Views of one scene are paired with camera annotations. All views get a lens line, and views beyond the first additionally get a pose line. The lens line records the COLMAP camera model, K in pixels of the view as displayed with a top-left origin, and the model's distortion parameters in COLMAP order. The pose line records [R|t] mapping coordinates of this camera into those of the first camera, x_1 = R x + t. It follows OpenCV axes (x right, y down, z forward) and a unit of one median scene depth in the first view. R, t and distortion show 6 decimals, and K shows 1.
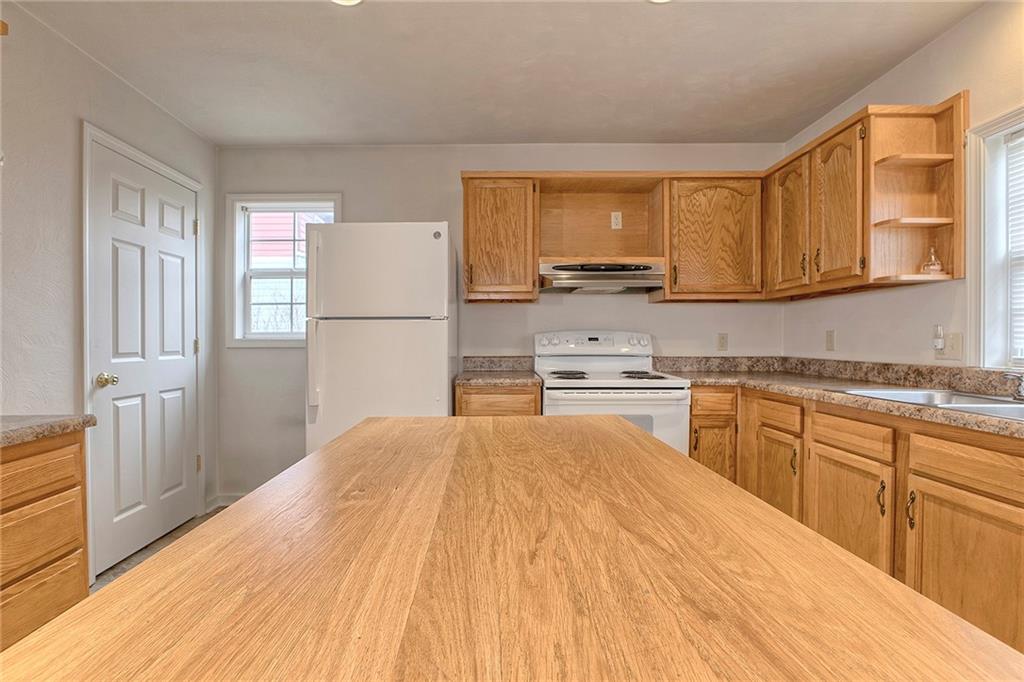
lens RADIAL K [[465.6, 0, 487.1], [0, 465.6, 340.7], [0, 0, 1]] dist [-0.018177, 0.000000]
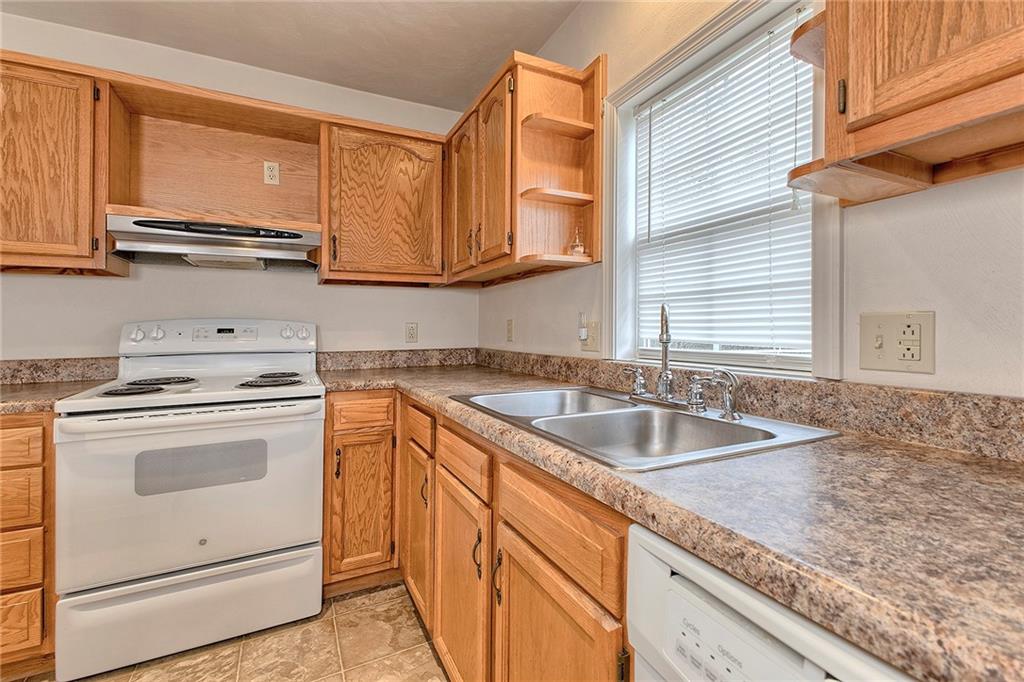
lens RADIAL K [[442.3, 0, 510.9], [0, 442.3, 330.0], [0, 0, 1]] dist [0.003082, -0.000264]
pose [[0.891572, -0.006901, 0.452826, 0.361269], [0.007341, 0.999973, 0.000785, -0.001913], [-0.452819, 0.002624, 0.891599, 0.220966]]
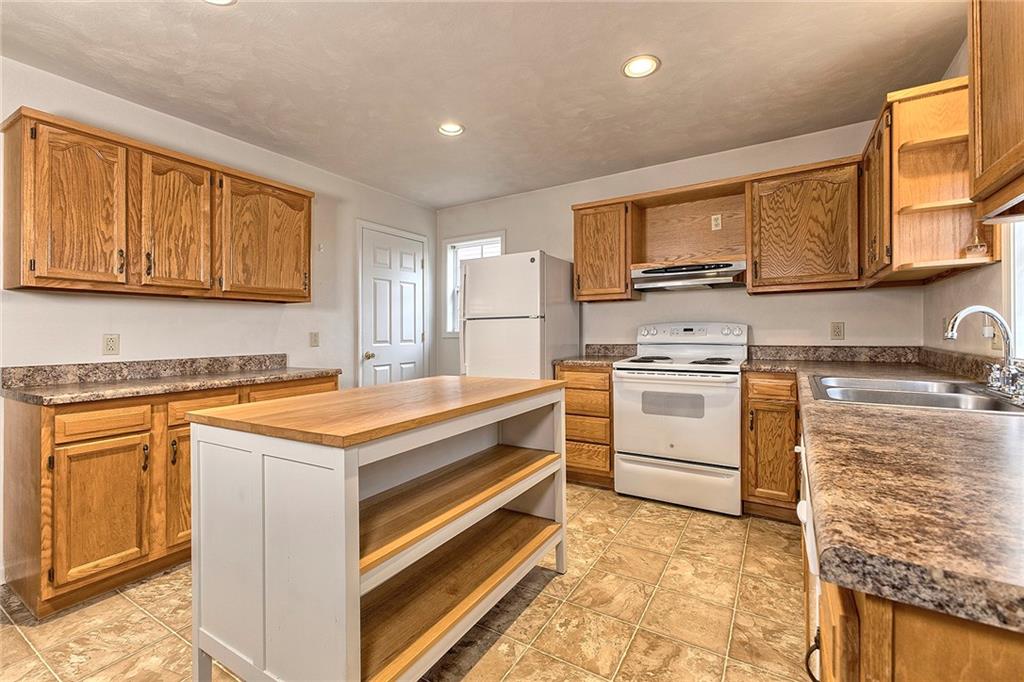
lens RADIAL K [[453.3, 0, 508.8], [0, 453.3, 319.5], [0, 0, 1]] dist [0.014051, -0.000002]
pose [[0.850472, -0.022965, -0.525519, 0.512263], [0.010175, 0.999578, -0.027214, -0.002930], [0.525922, 0.017797, 0.850347, -0.220987]]
